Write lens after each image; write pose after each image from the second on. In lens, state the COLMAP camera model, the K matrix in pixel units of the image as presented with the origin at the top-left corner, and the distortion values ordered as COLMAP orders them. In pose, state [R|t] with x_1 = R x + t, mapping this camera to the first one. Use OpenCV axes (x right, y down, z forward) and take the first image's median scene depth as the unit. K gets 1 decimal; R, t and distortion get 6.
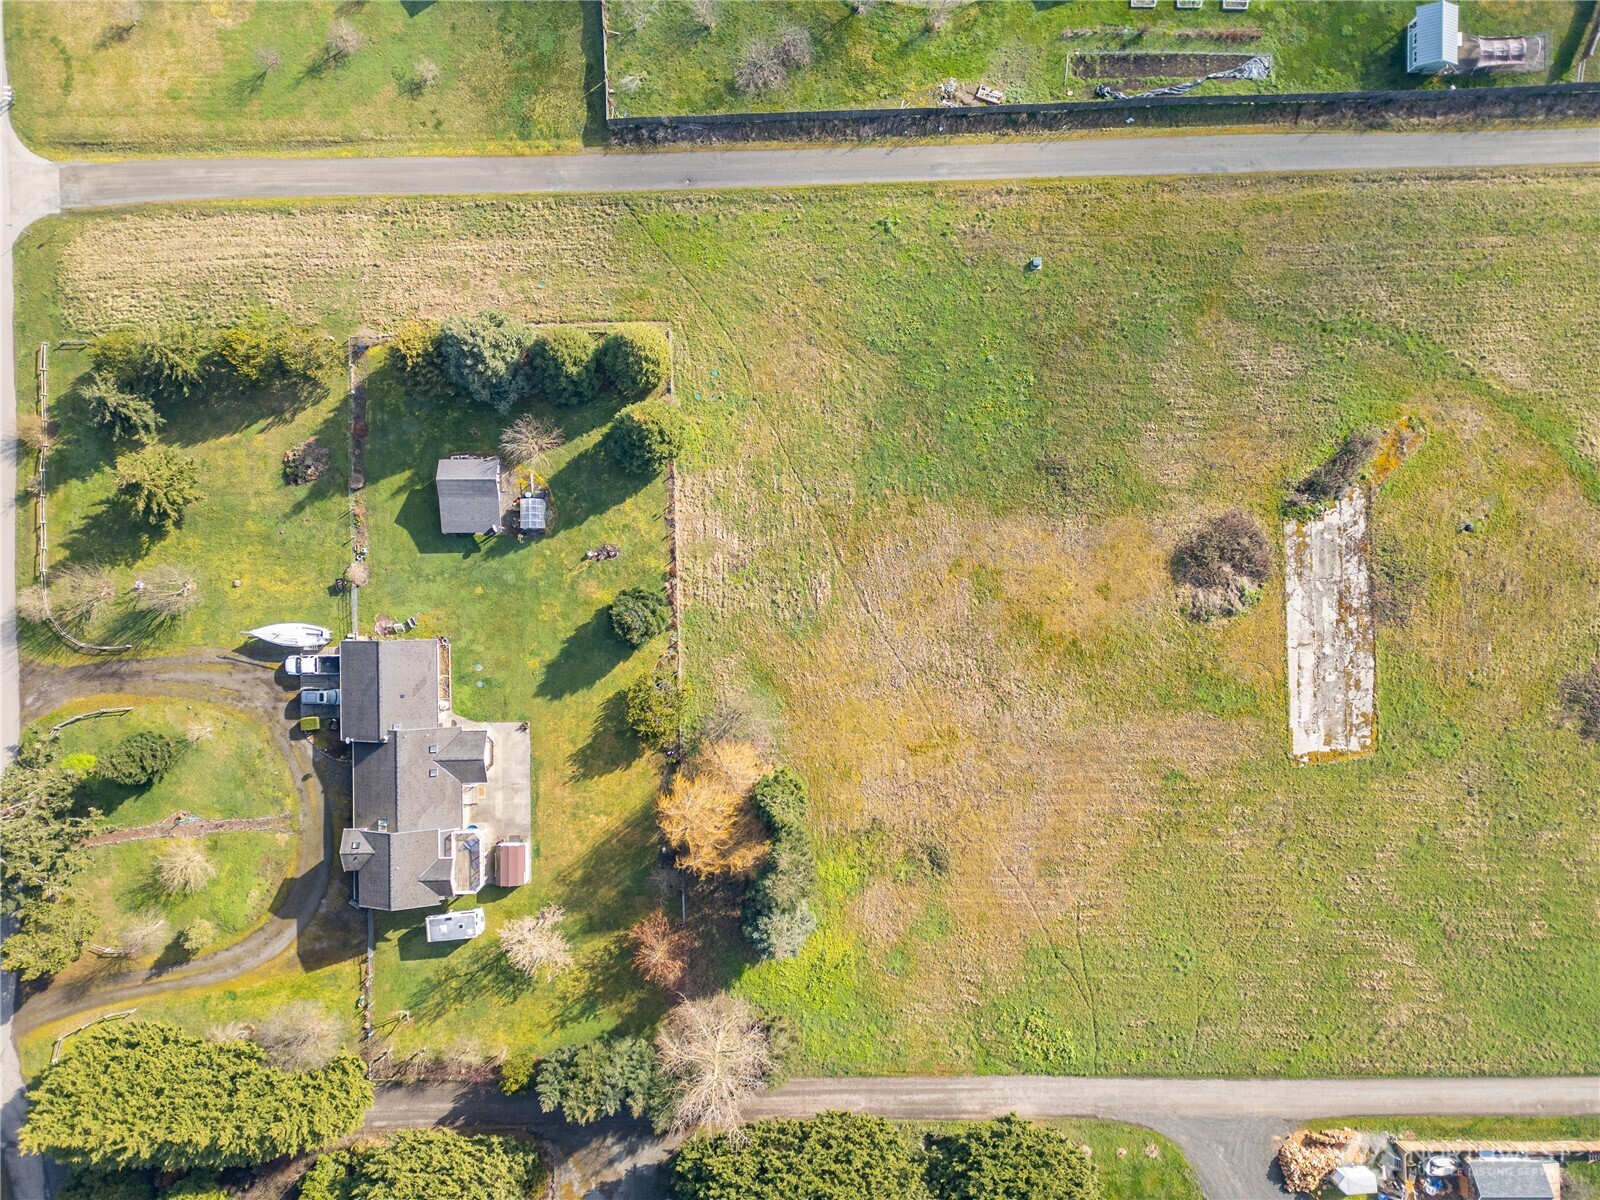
lens RADIAL K [[1112.1, 0, 798.6], [0, 1112.1, 598.0], [0, 0, 1]] dist [0.078954, -0.077238]
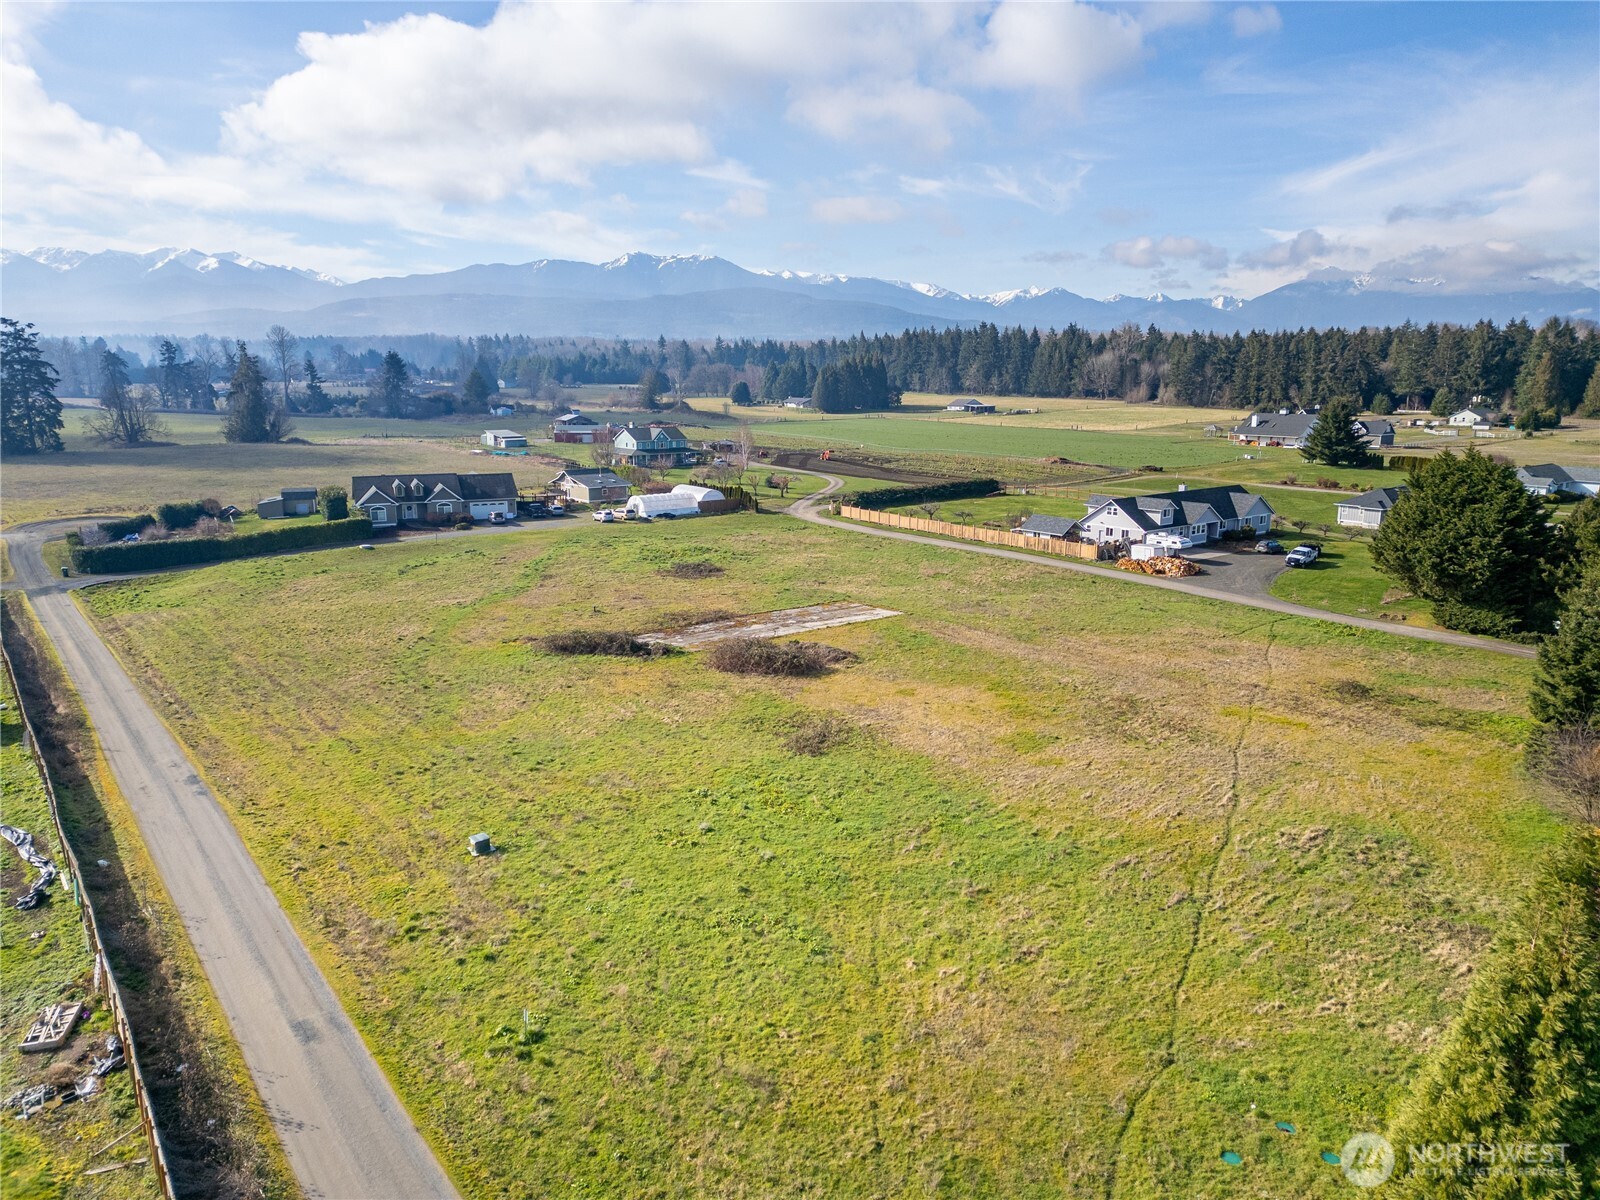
lens RADIAL K [[1112.1, 0, 798.6], [0, 1112.1, 598.0], [0, 0, 1]] dist [0.078954, -0.077238]
pose [[-0.589667, -0.157634, 0.792114, -0.220247], [0.807634, -0.120427, 0.577256, -0.448108], [0.004397, 0.980127, 0.198322, 0.805114]]
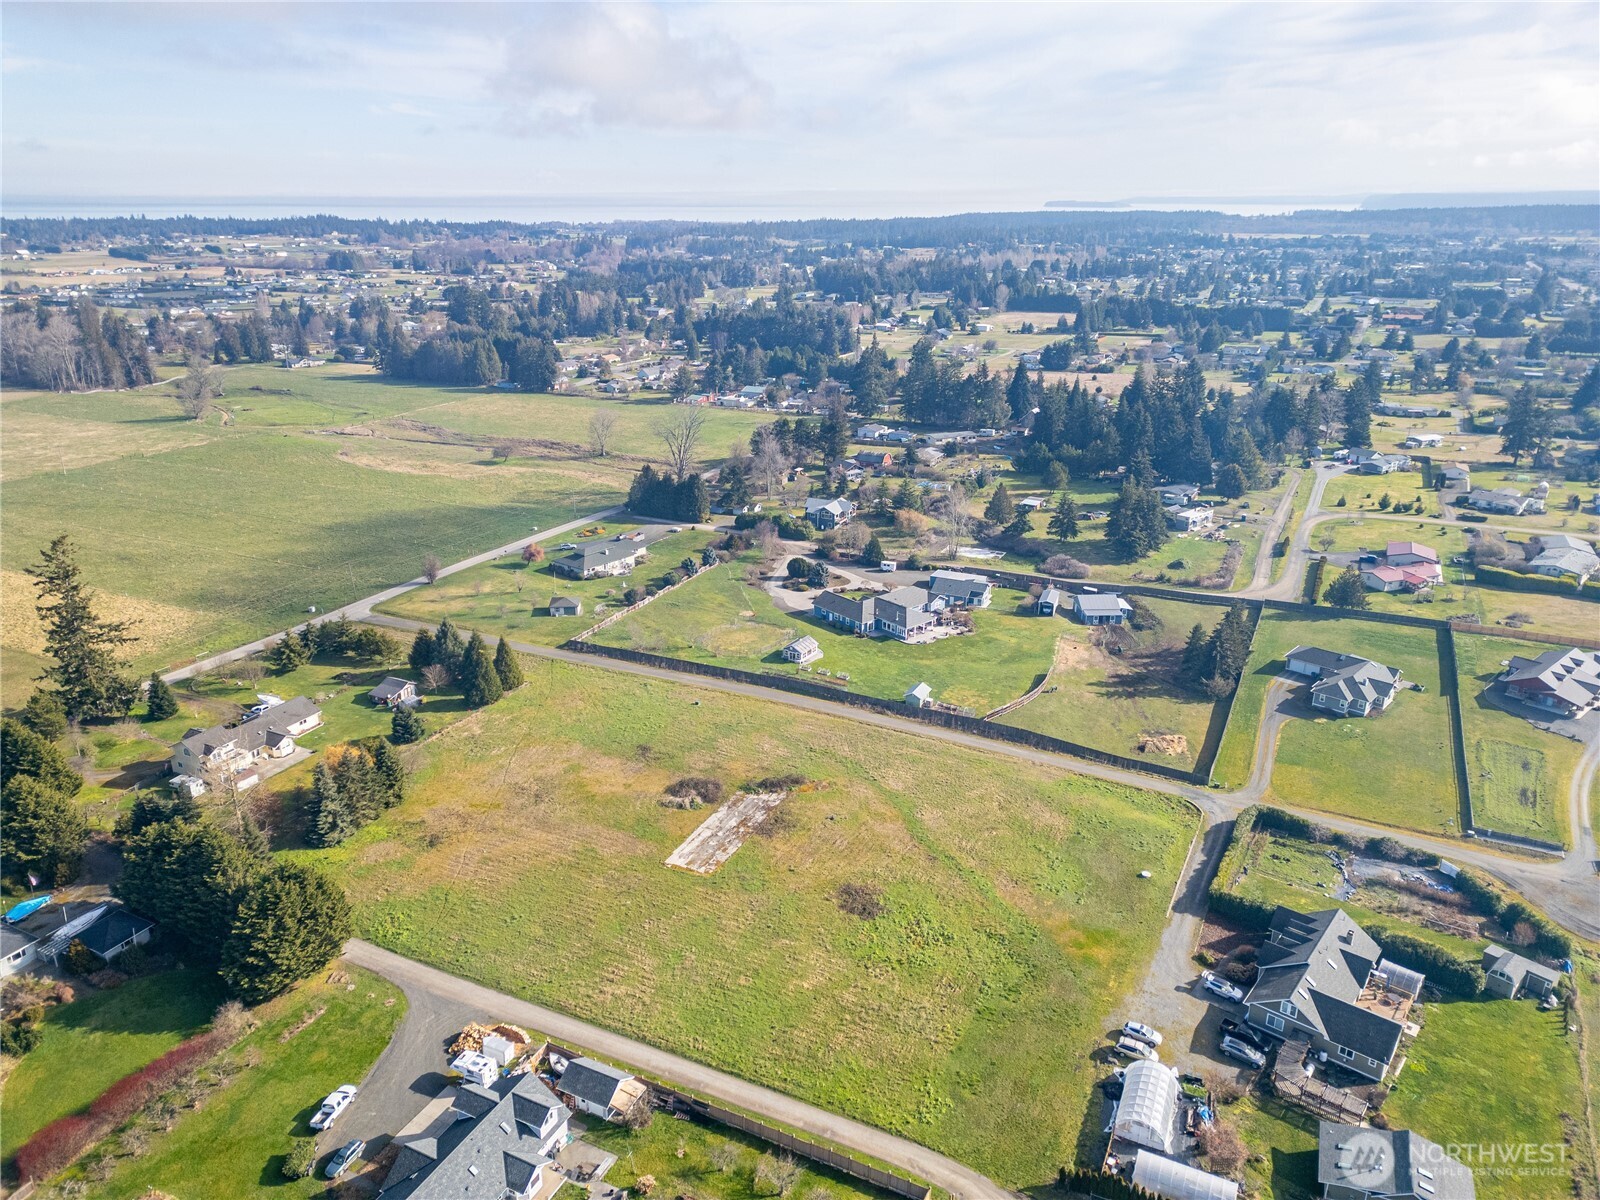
lens RADIAL K [[1112.1, 0, 798.6], [0, 1112.1, 598.0], [0, 0, 1]] dist [0.078954, -0.077238]
pose [[0.886933, 0.163445, -0.432014, 1.178431], [-0.461850, 0.300318, -0.834568, 1.188133], [-0.006665, 0.939731, 0.341849, 0.158270]]
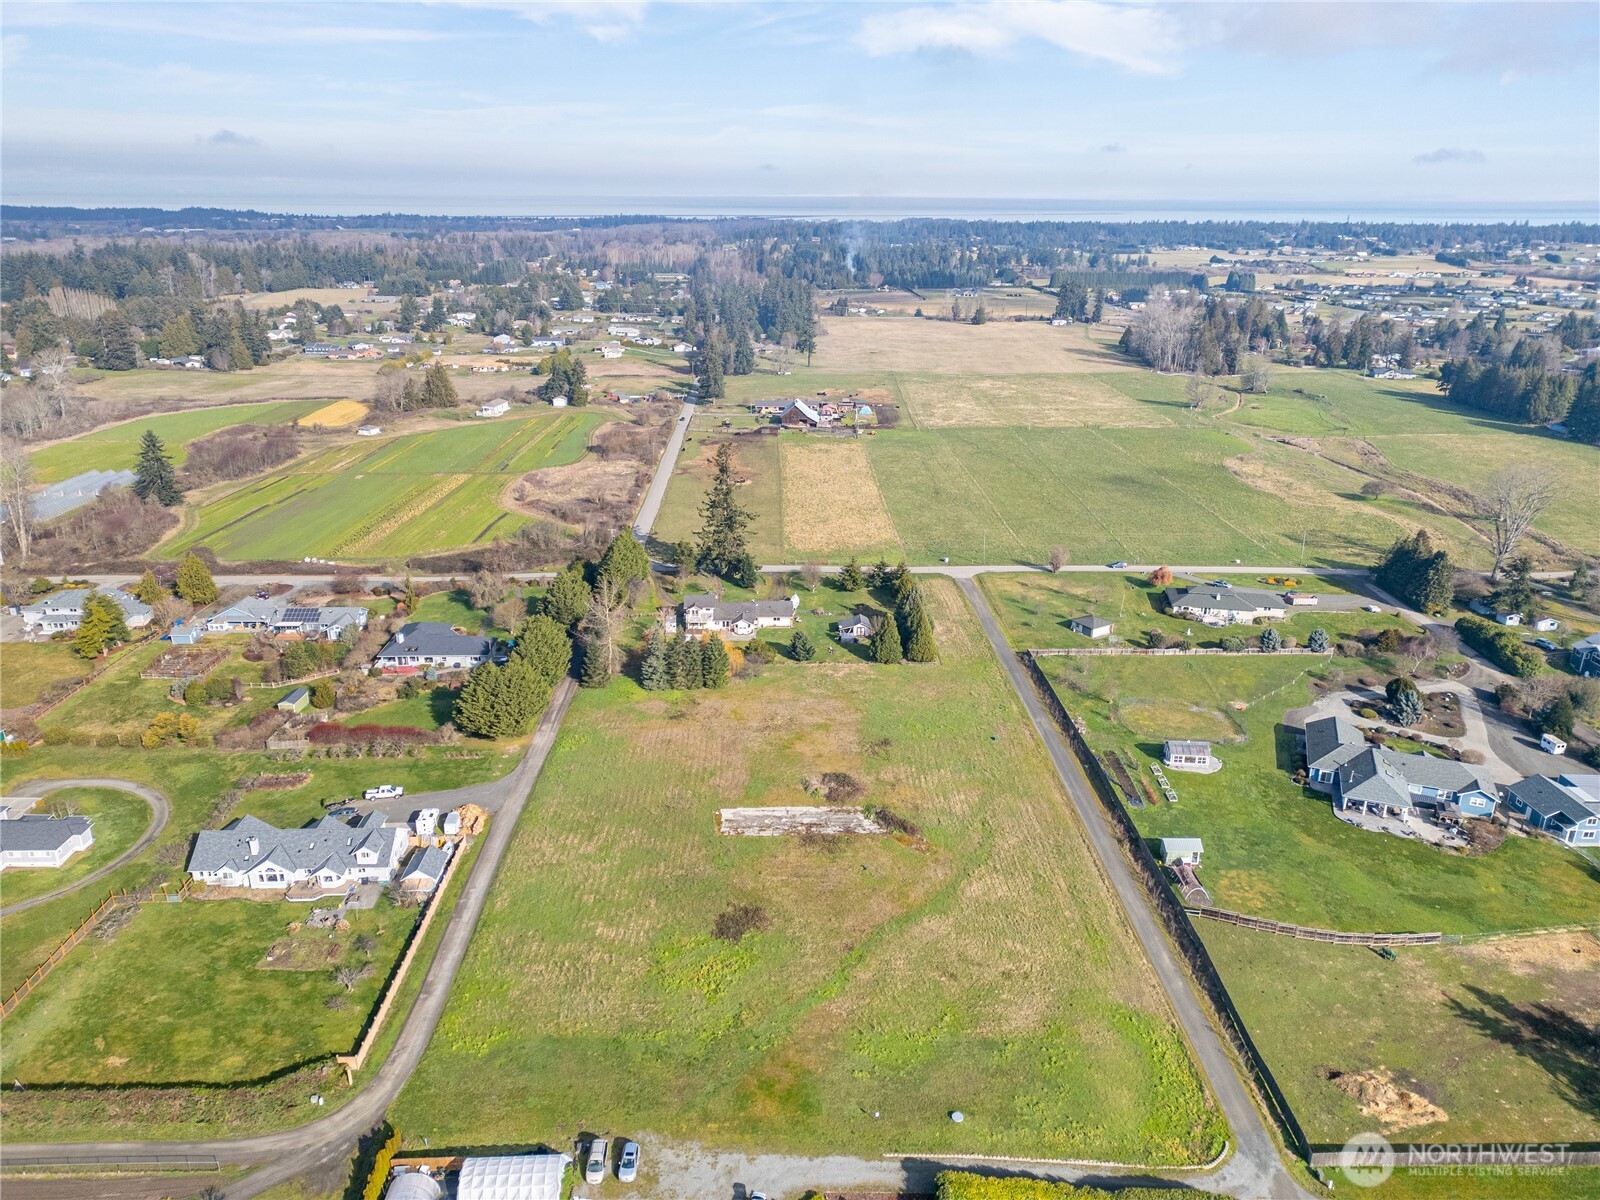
lens RADIAL K [[1112.1, 0, 798.6], [0, 1112.1, 598.0], [0, 0, 1]] dist [0.078954, -0.077238]
pose [[0.002018, 0.343520, -0.939143, 1.843893], [-0.999988, -0.003456, -0.003413, 0.031953], [-0.004418, 0.939139, 0.343509, 0.156350]]
